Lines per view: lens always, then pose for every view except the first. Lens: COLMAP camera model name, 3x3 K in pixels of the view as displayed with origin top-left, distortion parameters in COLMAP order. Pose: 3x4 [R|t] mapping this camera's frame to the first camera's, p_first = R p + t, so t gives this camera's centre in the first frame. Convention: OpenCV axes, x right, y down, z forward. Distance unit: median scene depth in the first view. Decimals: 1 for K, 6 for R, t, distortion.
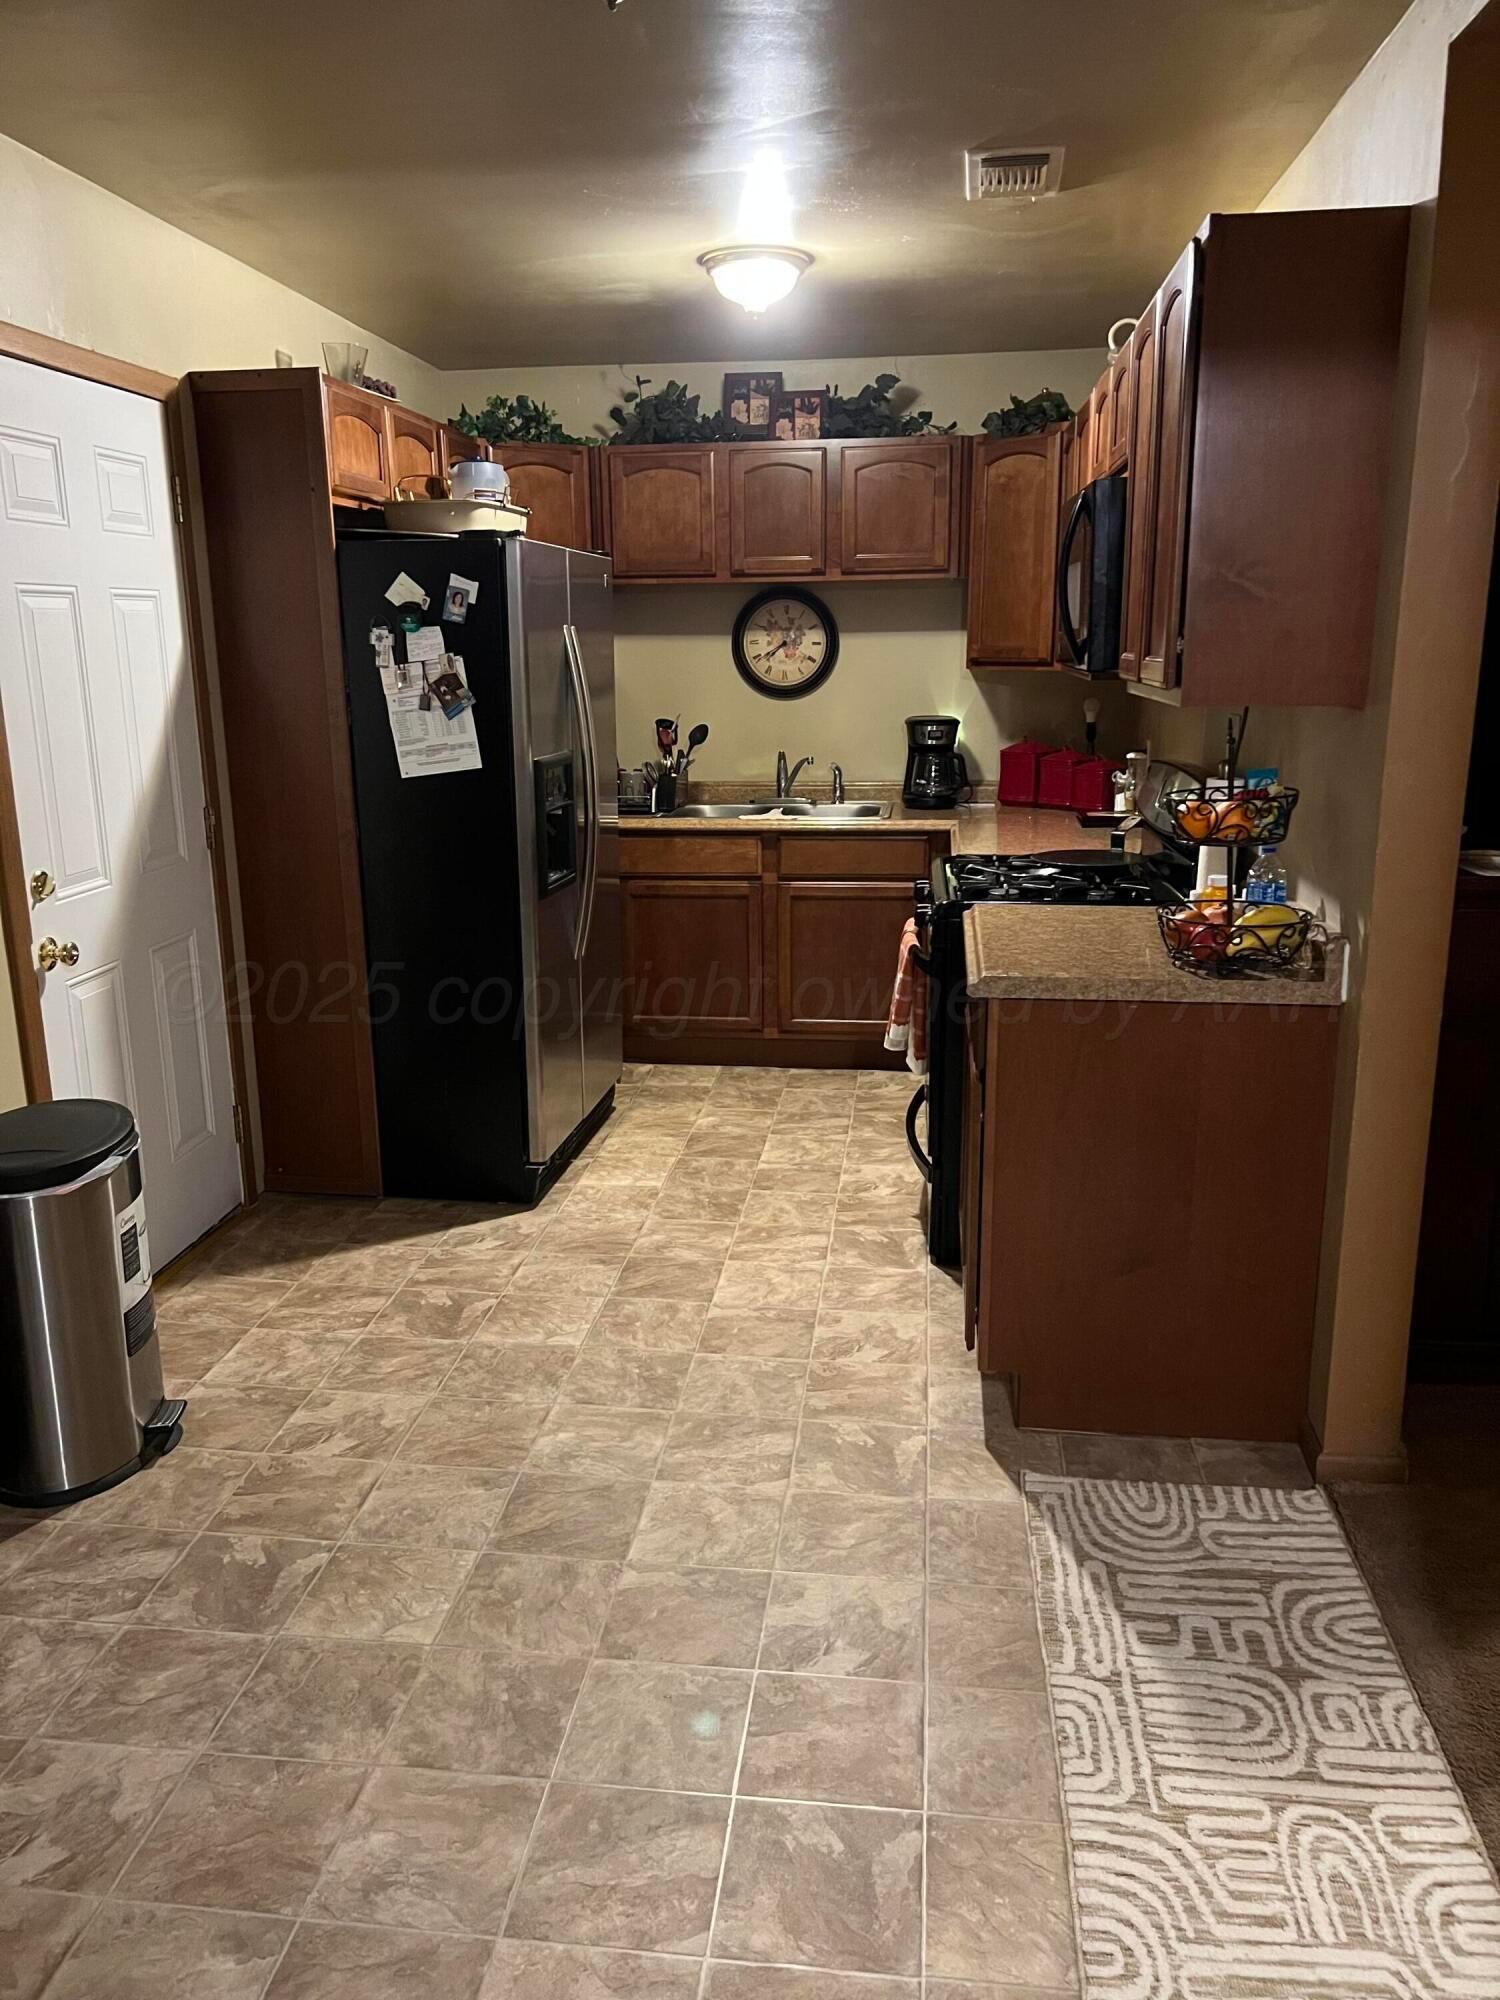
lens RADIAL K [[1498.1, 0, 750.0], [0, 1498.1, 1000.0], [0, 0, 1]] dist [0.102100, -0.422741]
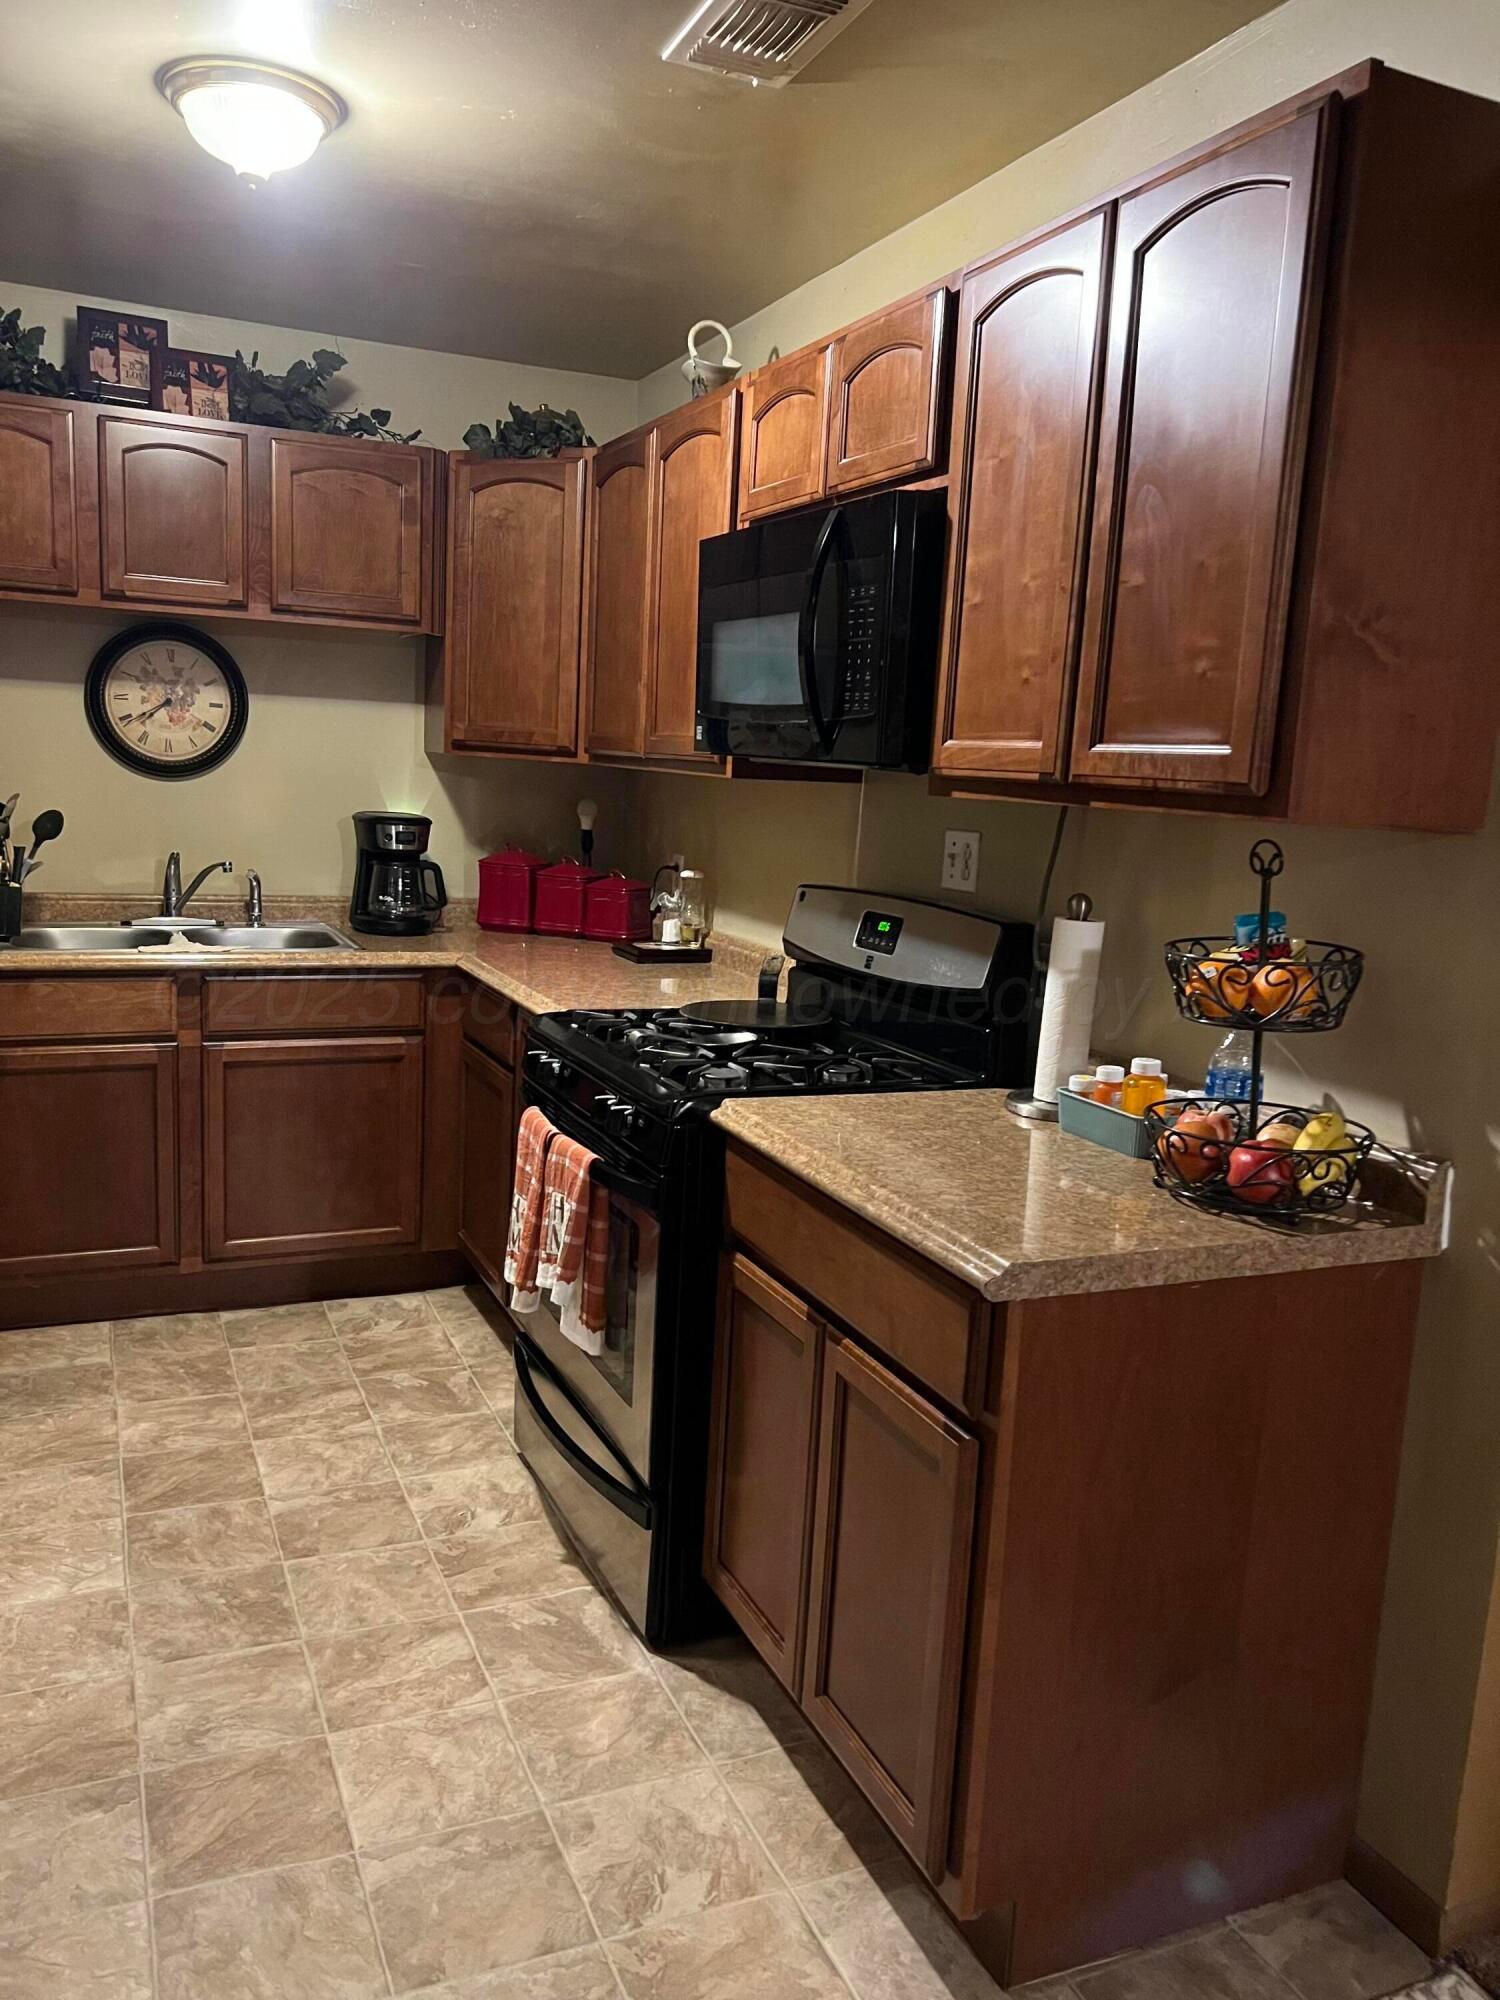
lens RADIAL K [[1493.2, 0, 750.0], [0, 1493.2, 1000.0], [0, 0, 1]] dist [0.027187, -0.036464]
pose [[0.854894, -0.025098, 0.518195, -0.120672], [0.058696, 0.997095, -0.048541, -0.050648], [-0.515471, 0.071914, 0.853884, 0.288449]]
